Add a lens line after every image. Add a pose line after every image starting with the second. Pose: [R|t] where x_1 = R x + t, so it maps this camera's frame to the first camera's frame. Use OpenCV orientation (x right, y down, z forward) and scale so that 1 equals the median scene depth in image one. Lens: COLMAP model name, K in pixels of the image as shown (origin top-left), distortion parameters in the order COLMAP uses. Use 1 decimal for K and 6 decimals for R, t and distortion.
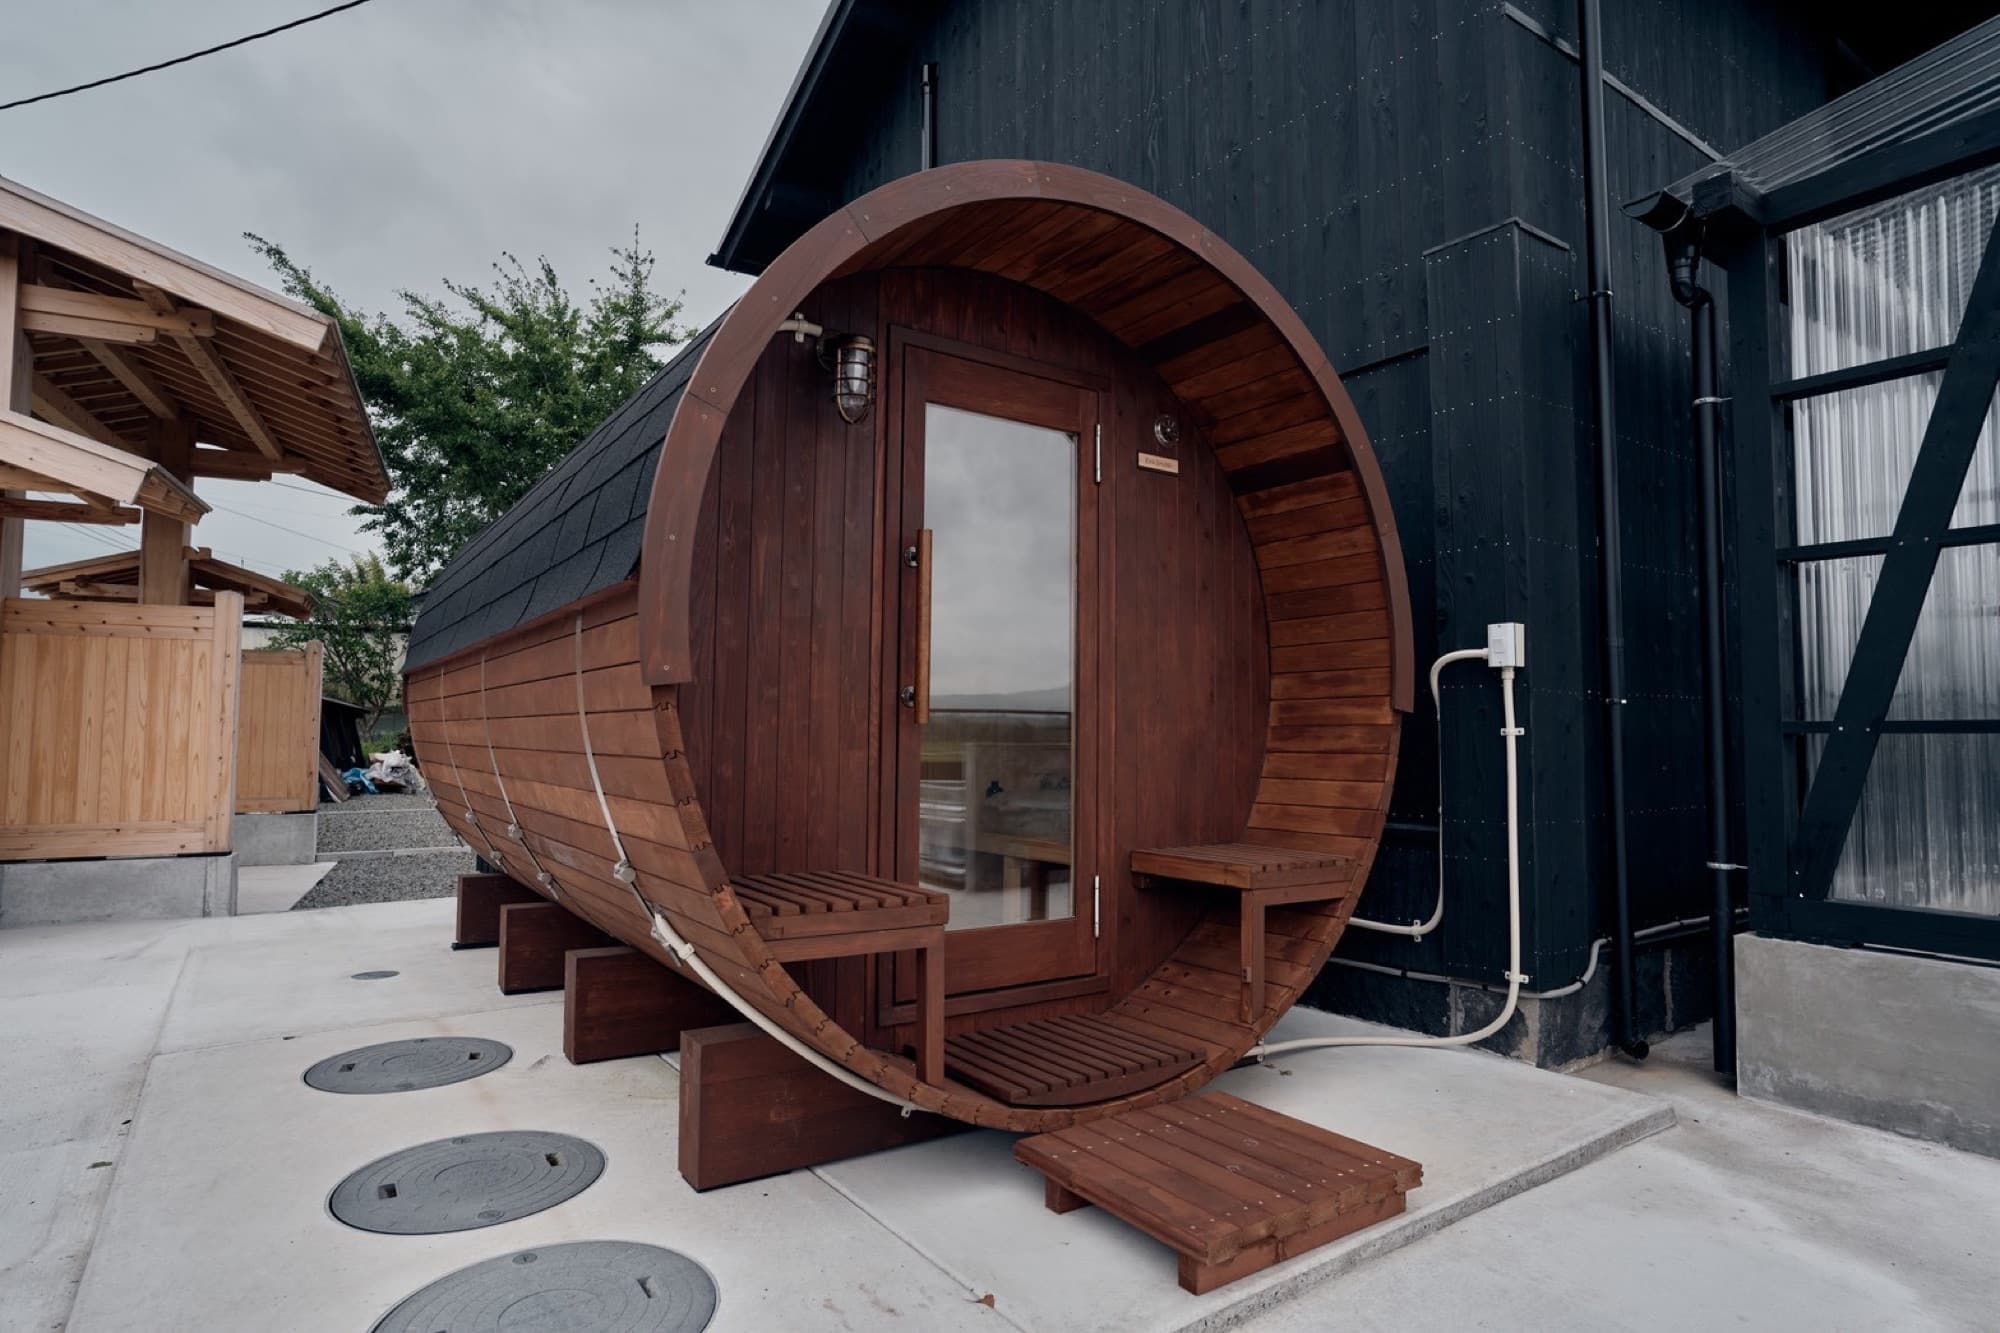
lens RADIAL K [[1098.7, 0, 1043.2], [0, 1098.7, 670.4], [0, 0, 1]] dist [-0.018242, 0.000706]
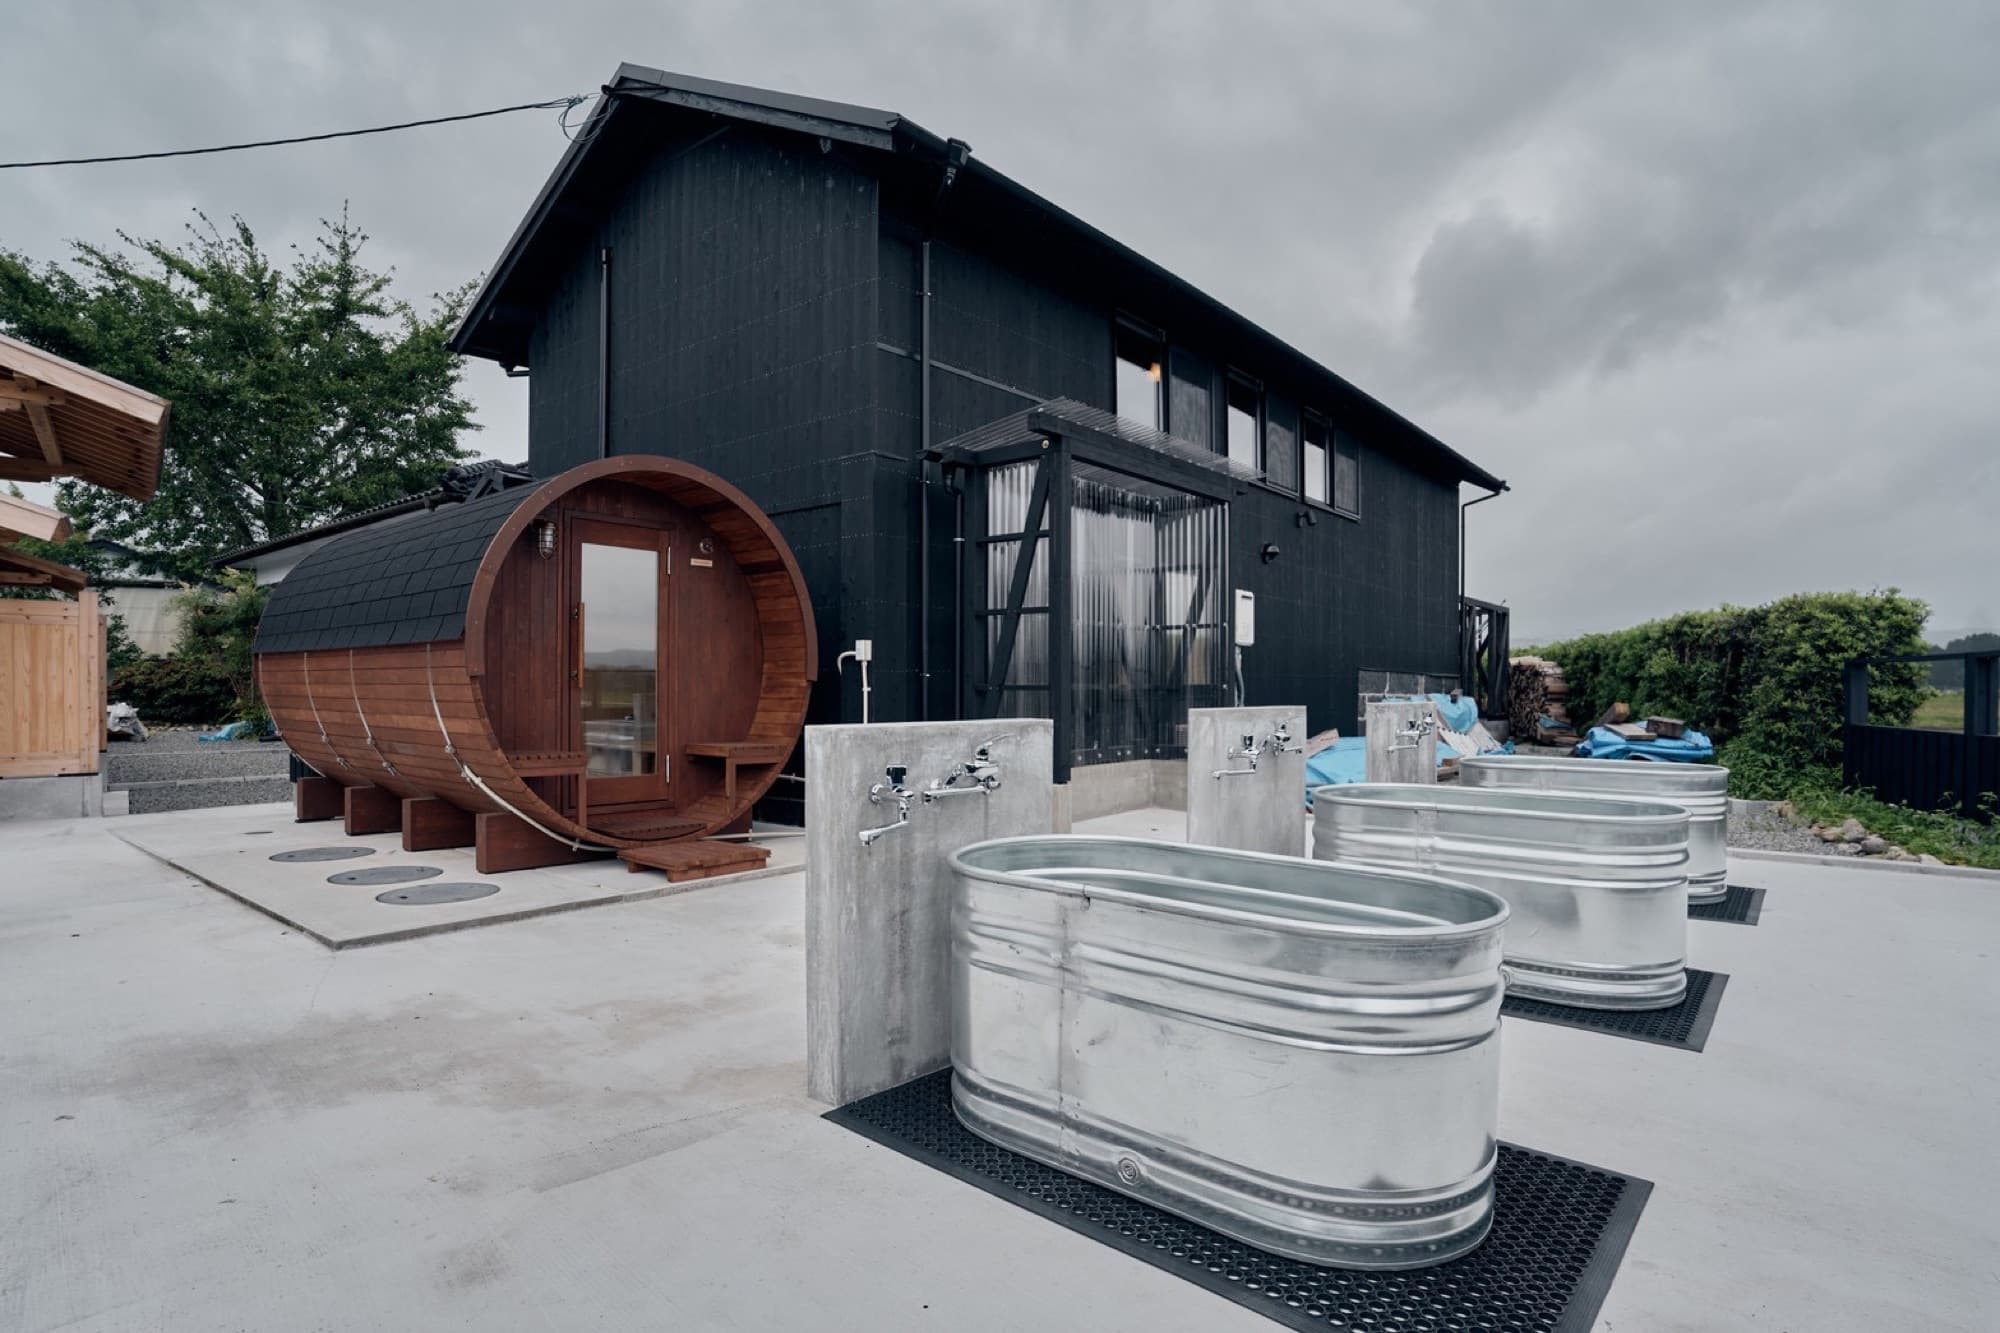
lens RADIAL K [[1023.5, 0, 1001.1], [0, 1023.5, 689.8], [0, 0, 1]] dist [-0.082659, 0.046698]
pose [[0.972513, -0.002899, 0.232831, 0.178036], [-0.011911, 0.997994, 0.062175, -0.061749], [-0.232544, -0.063239, 0.970528, -0.883127]]
